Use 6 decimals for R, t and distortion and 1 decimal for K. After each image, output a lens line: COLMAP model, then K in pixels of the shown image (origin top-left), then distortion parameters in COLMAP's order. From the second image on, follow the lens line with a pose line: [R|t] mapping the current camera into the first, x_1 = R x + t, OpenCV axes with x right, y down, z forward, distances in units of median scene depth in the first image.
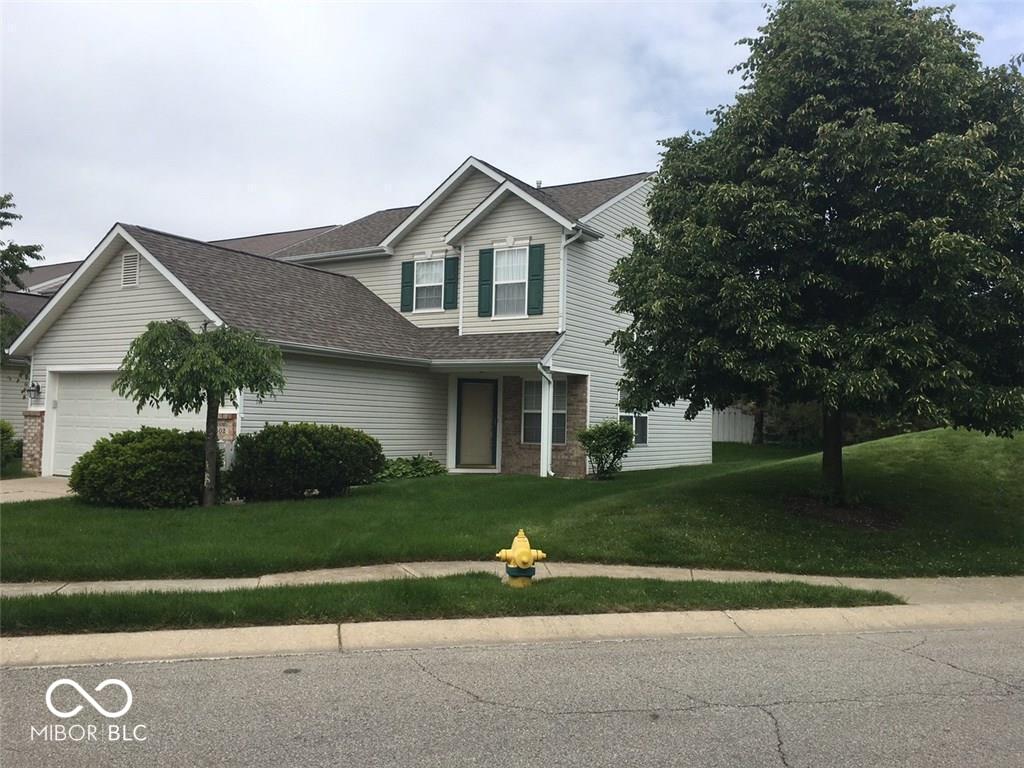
lens RADIAL K [[861.9, 0, 512.8], [0, 861.9, 380.5], [0, 0, 1]] dist [0.001215, 0.001020]
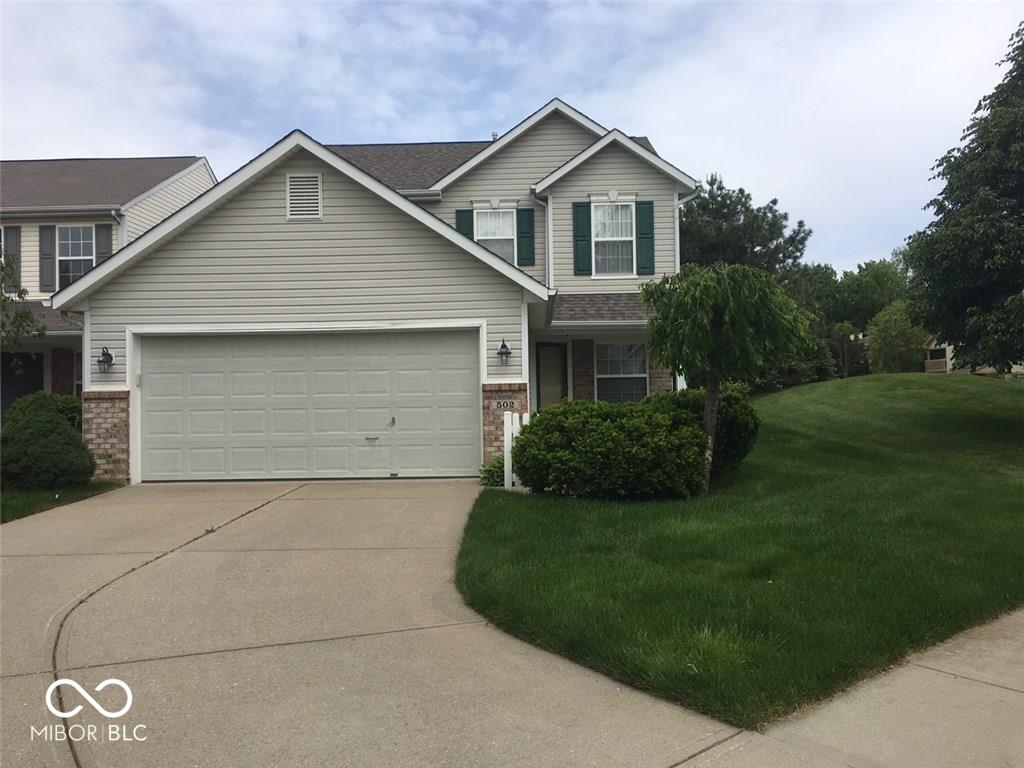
lens RADIAL K [[861.9, 0, 512.3], [0, 861.9, 386.9], [0, 0, 1]] dist [0.001215, 0.001020]
pose [[0.873409, -0.030912, 0.486005, -0.561039], [0.010154, 0.998922, 0.045287, 0.003436], [-0.486881, -0.034619, 0.872782, 0.223048]]
